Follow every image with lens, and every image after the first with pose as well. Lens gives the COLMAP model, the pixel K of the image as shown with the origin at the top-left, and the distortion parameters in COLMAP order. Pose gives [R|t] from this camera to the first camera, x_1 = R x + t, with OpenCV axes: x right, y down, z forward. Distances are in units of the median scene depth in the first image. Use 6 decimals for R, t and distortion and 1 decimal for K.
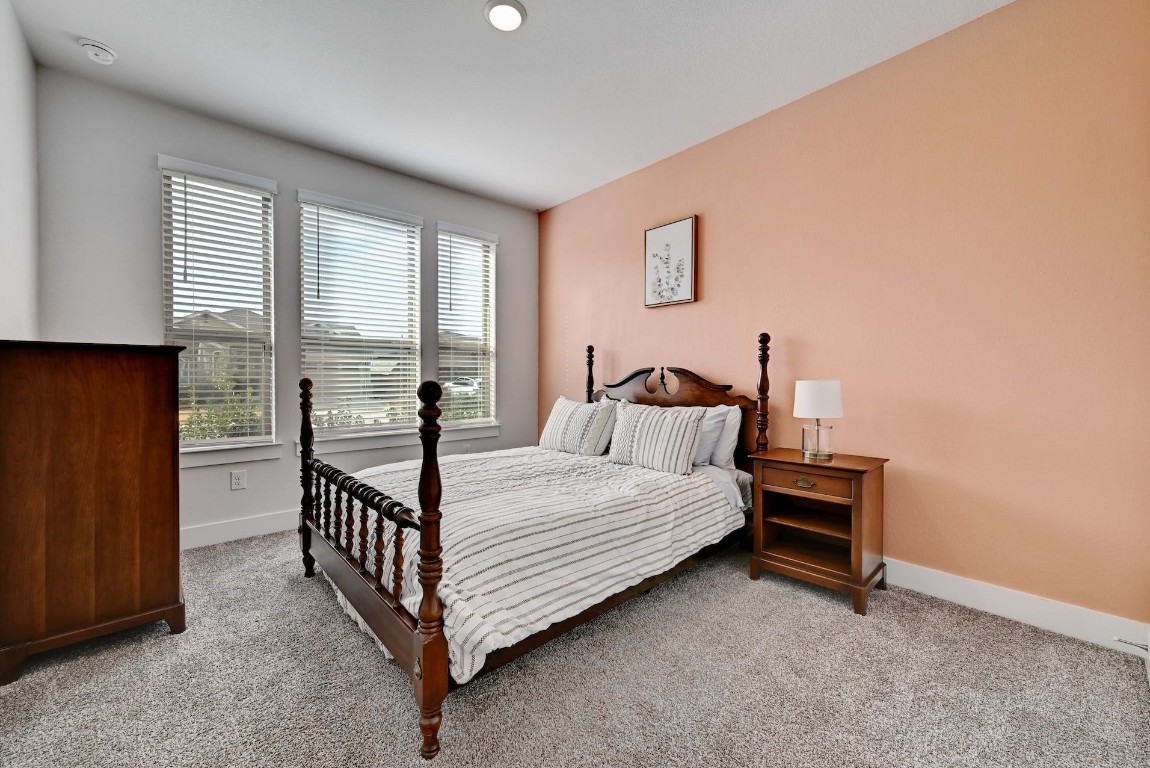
lens RADIAL K [[456.8, 0, 575.8], [0, 456.8, 381.7], [0, 0, 1]] dist [0.002297, -0.000023]
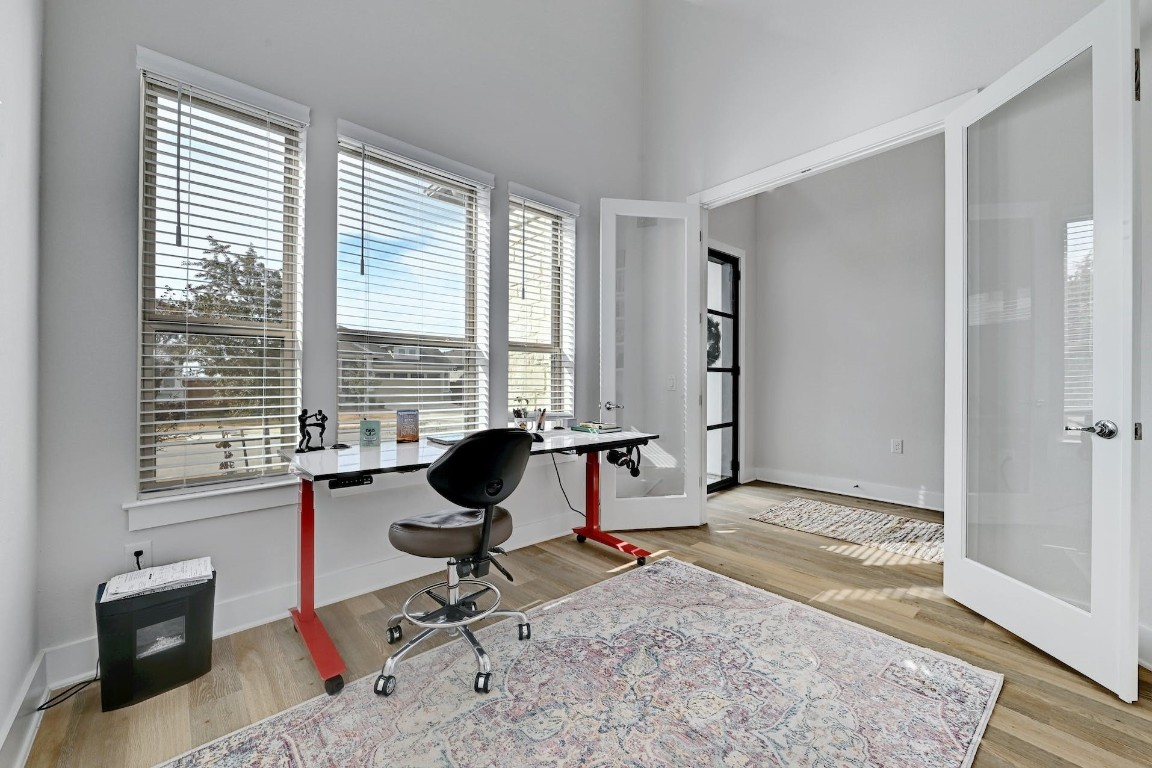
lens RADIAL K [[457.6, 0, 576.8], [0, 457.6, 381.7], [0, 0, 1]] dist [0.002297, -0.000023]
pose [[0.999311, -0.003949, -0.036898, -0.221397], [0.003370, 0.999870, -0.015758, -0.003927], [0.036956, 0.015623, 0.999195, 0.329318]]
